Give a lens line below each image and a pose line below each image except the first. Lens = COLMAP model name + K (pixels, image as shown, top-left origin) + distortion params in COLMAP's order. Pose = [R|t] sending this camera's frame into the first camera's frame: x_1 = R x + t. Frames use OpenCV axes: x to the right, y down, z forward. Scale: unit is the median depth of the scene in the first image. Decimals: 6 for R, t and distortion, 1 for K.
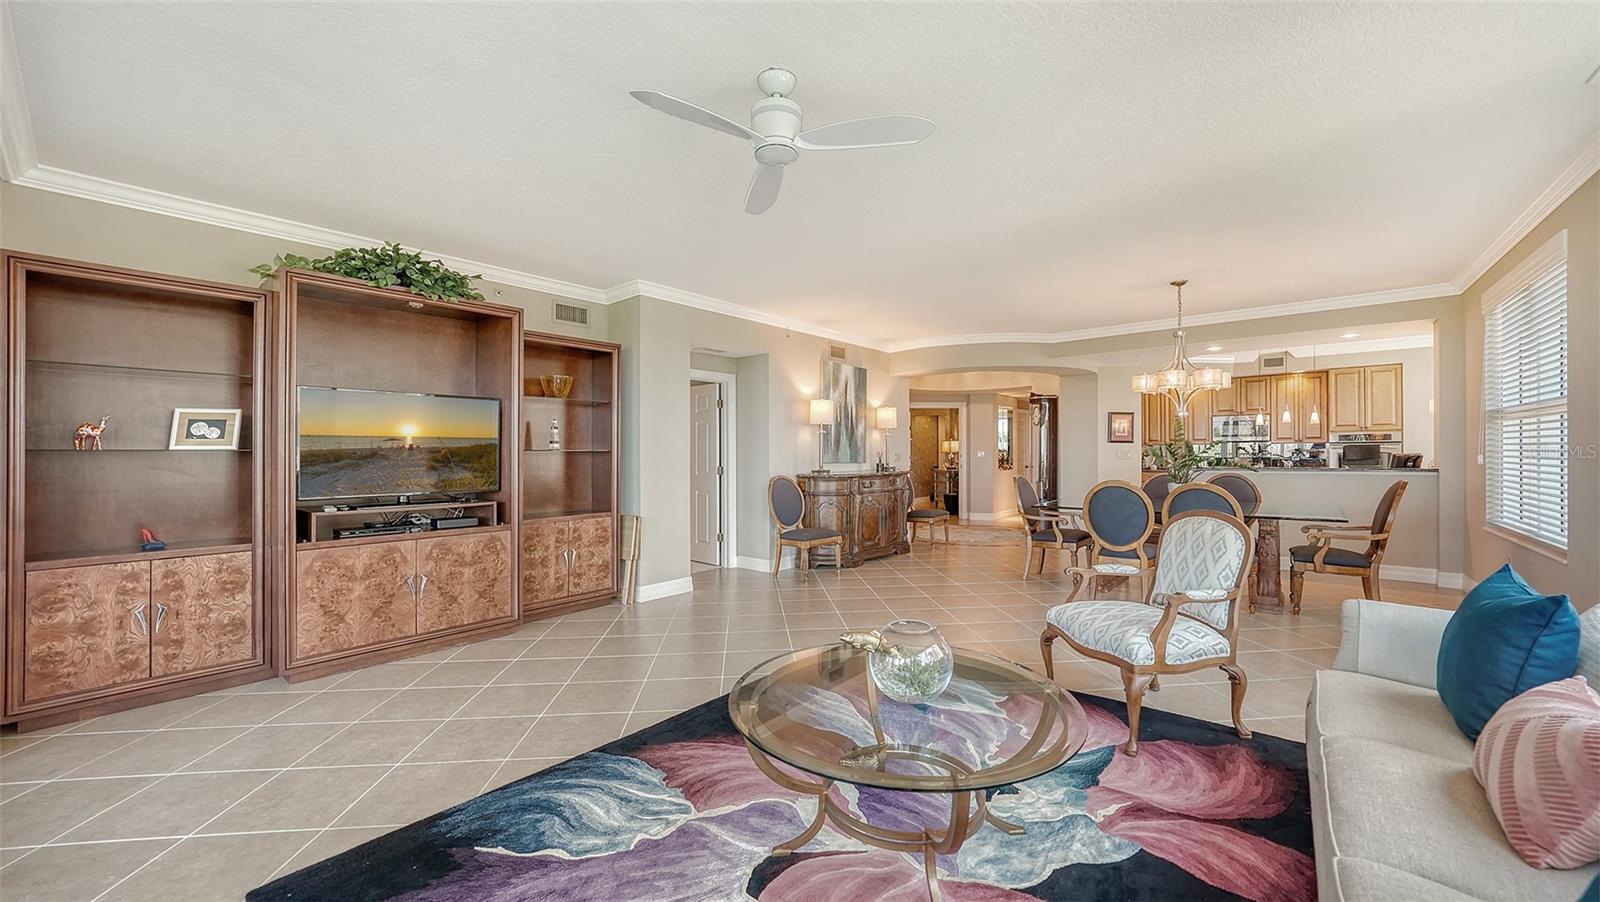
lens RADIAL K [[604.2, 0, 815.1], [0, 604.2, 464.0], [0, 0, 1]] dist [-0.010291, 0.001181]
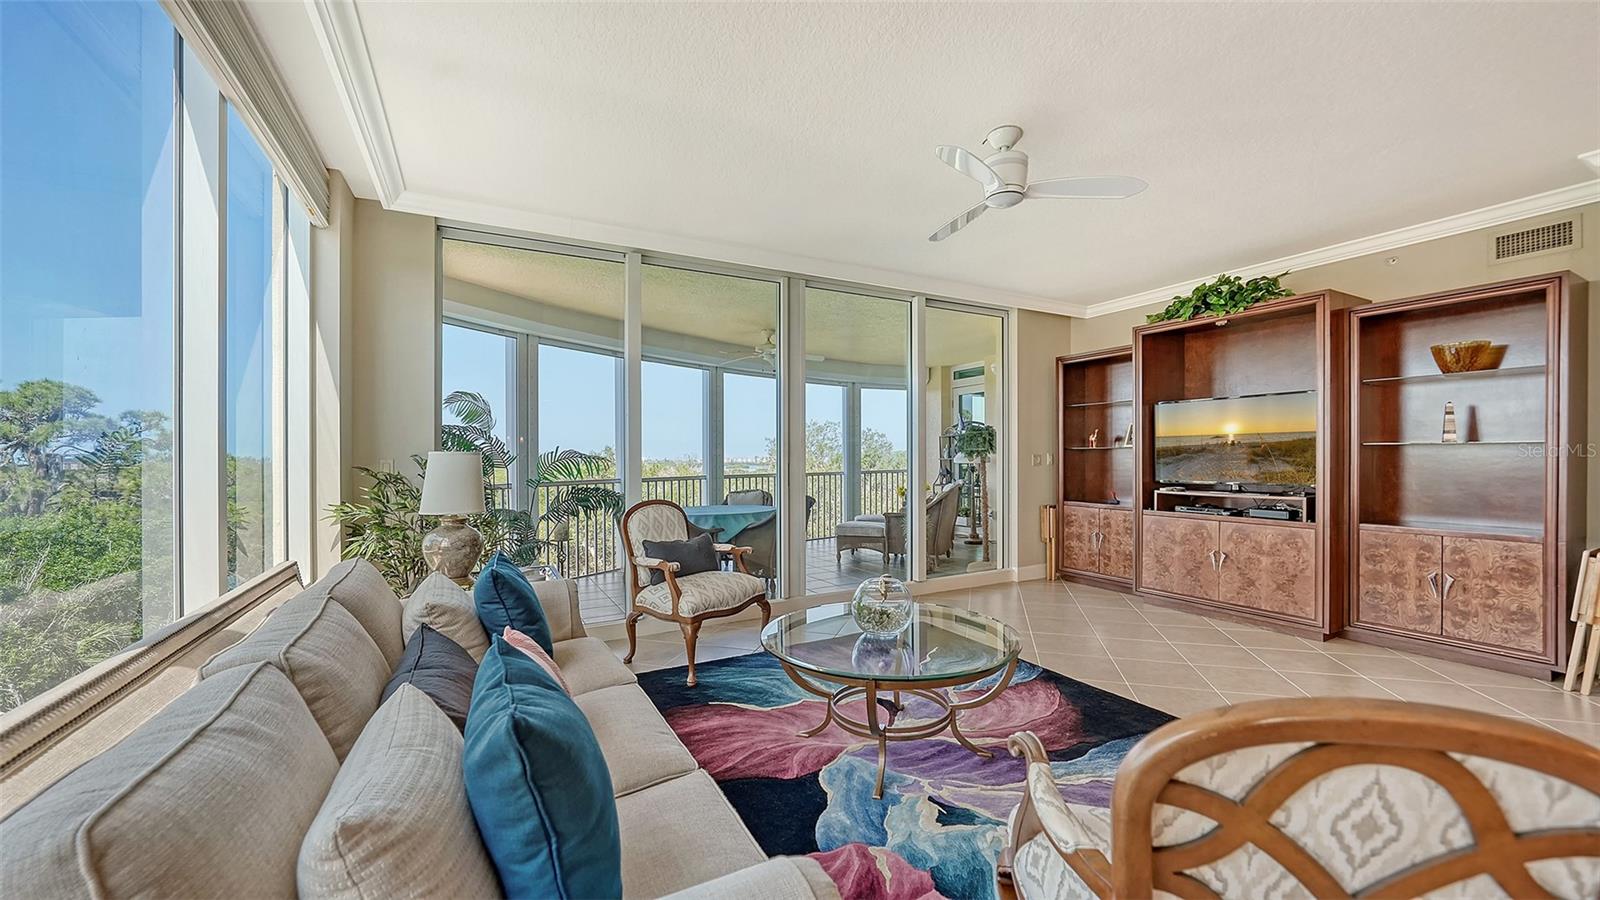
lens RADIAL K [[609.1, 0, 798.0], [0, 609.1, 465.1], [0, 0, 1]] dist [-0.012461, 0.001202]
pose [[-0.385079, 0.020964, -0.922646, 0.390085], [-0.009214, 0.999605, 0.026558, -0.004419], [0.922838, 0.018729, -0.384733, 0.358375]]
